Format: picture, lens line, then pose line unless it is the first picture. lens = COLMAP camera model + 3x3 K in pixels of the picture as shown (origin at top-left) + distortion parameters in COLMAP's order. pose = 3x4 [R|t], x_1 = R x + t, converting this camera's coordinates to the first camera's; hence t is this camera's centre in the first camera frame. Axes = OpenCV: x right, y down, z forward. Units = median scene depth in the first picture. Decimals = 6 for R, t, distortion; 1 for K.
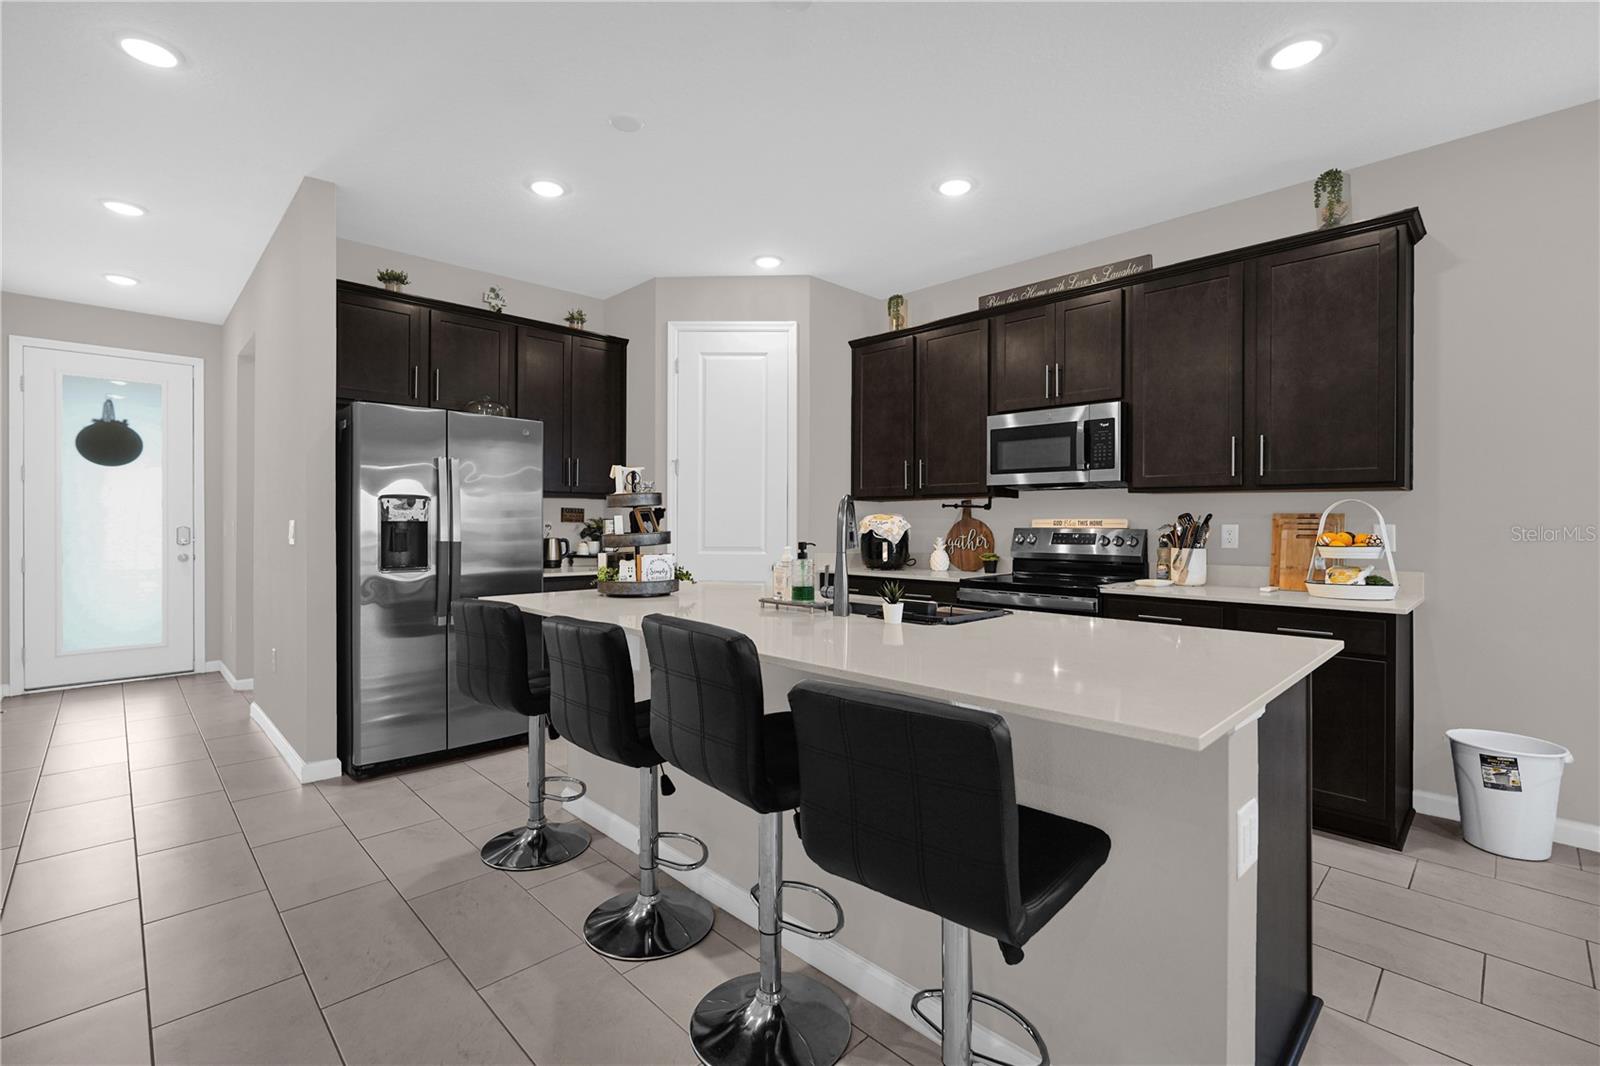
lens RADIAL K [[727.7, 0, 811.7], [0, 727.7, 528.0], [0, 0, 1]] dist [-0.011855, 0.006965]
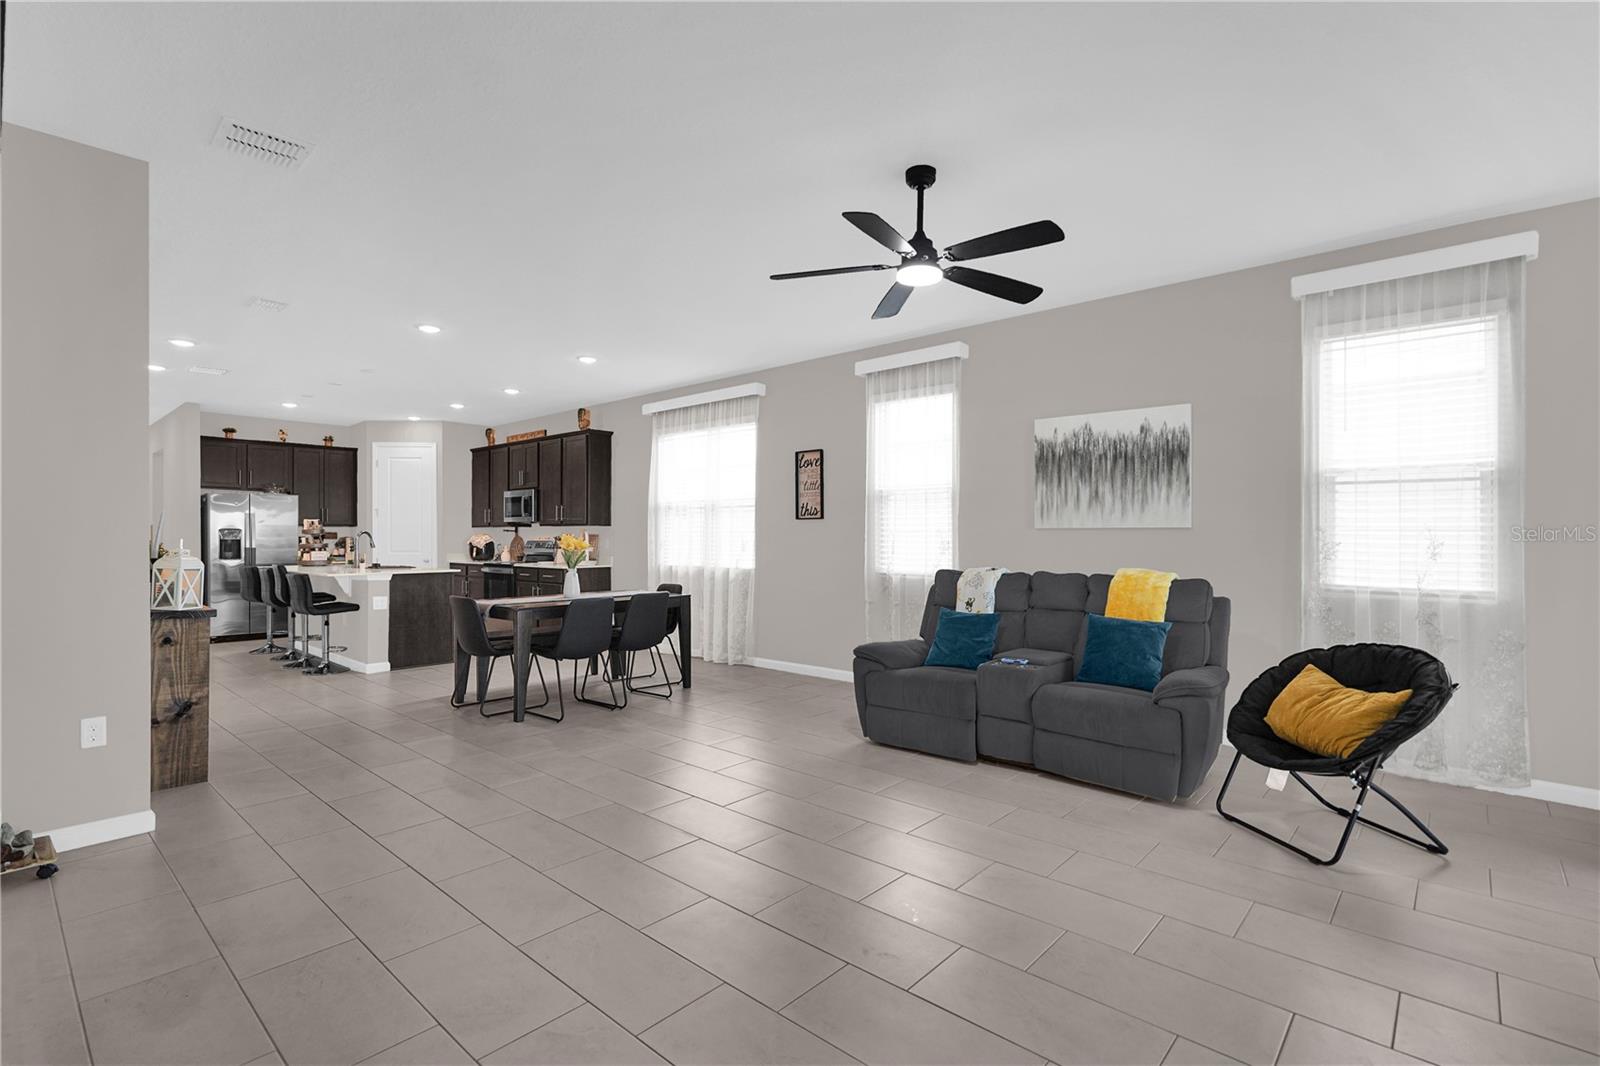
lens RADIAL K [[727.7, 0, 803.9], [0, 727.7, 548.3], [0, 0, 1]] dist [-0.011855, 0.006965]
pose [[0.998169, -0.004325, 0.060327, 0.978054], [0.003509, 0.999901, 0.013622, -0.004139], [-0.060380, -0.013385, 0.998086, -1.244079]]
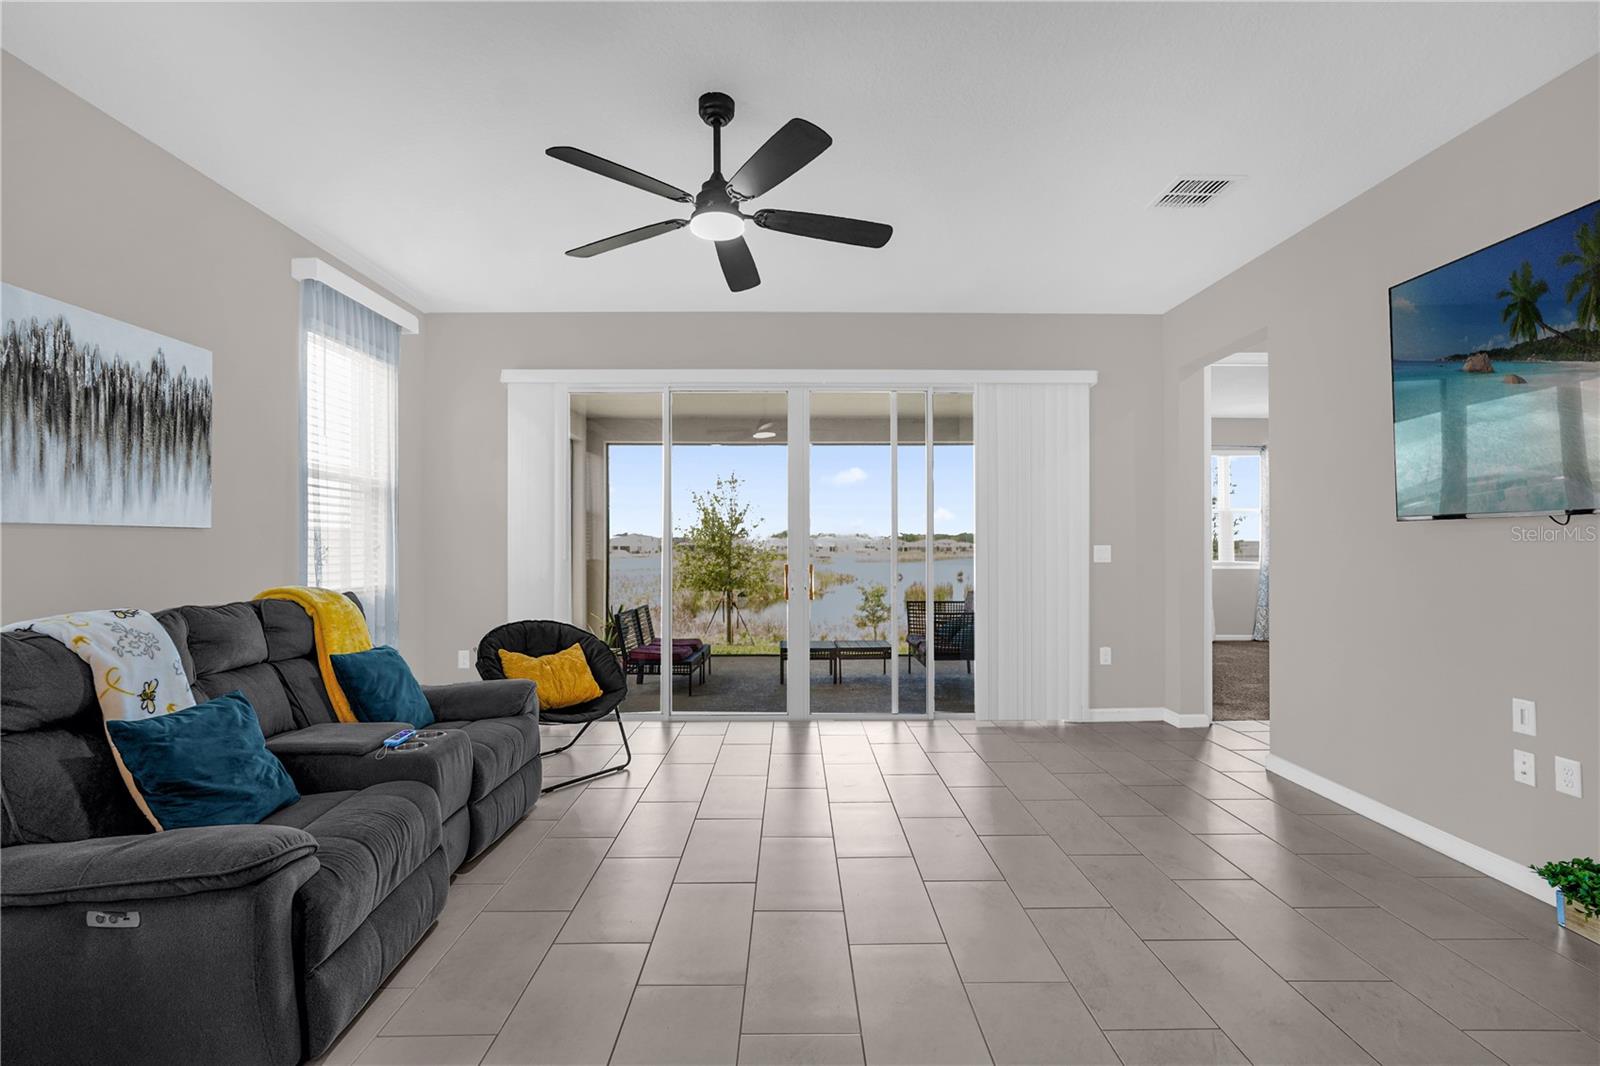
lens RADIAL K [[727.7, 0, 819.2], [0, 727.7, 528.4], [0, 0, 1]] dist [-0.011855, 0.006965]
pose [[-0.719911, 0.013625, 0.693933, 0.679131], [0.001679, 0.999839, -0.017889, -0.003963], [-0.694064, -0.011713, -0.719818, -0.229520]]
